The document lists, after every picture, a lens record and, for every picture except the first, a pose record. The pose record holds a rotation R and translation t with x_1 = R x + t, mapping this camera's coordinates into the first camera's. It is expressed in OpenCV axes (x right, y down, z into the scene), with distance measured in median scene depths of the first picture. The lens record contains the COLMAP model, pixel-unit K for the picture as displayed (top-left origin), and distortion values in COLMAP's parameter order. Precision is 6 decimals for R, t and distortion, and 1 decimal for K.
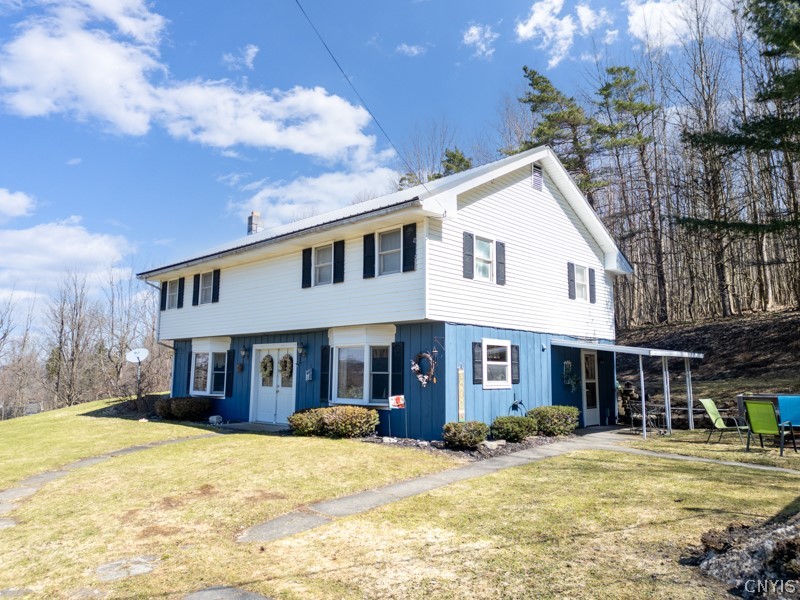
lens RADIAL K [[561.4, 0, 400.0], [0, 561.4, 300.0], [0, 0, 1]] dist [0.087587, -0.082413]
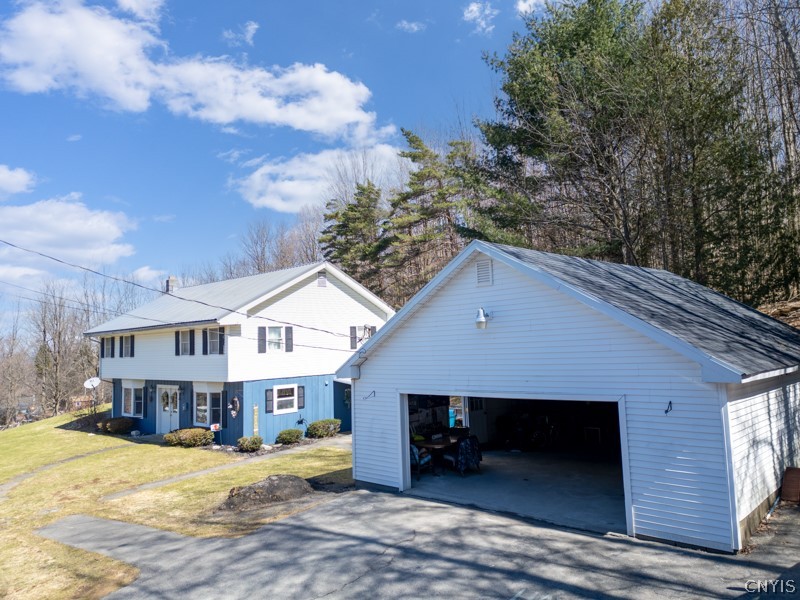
lens RADIAL K [[576.2, 0, 400.0], [0, 576.2, 300.0], [0, 0, 1]] dist [0.084178, -0.076700]
pose [[0.999204, -0.039734, 0.003474, 0.513394], [0.039517, 0.998024, 0.048846, -0.255785], [-0.005408, -0.048670, 0.998800, -0.742395]]
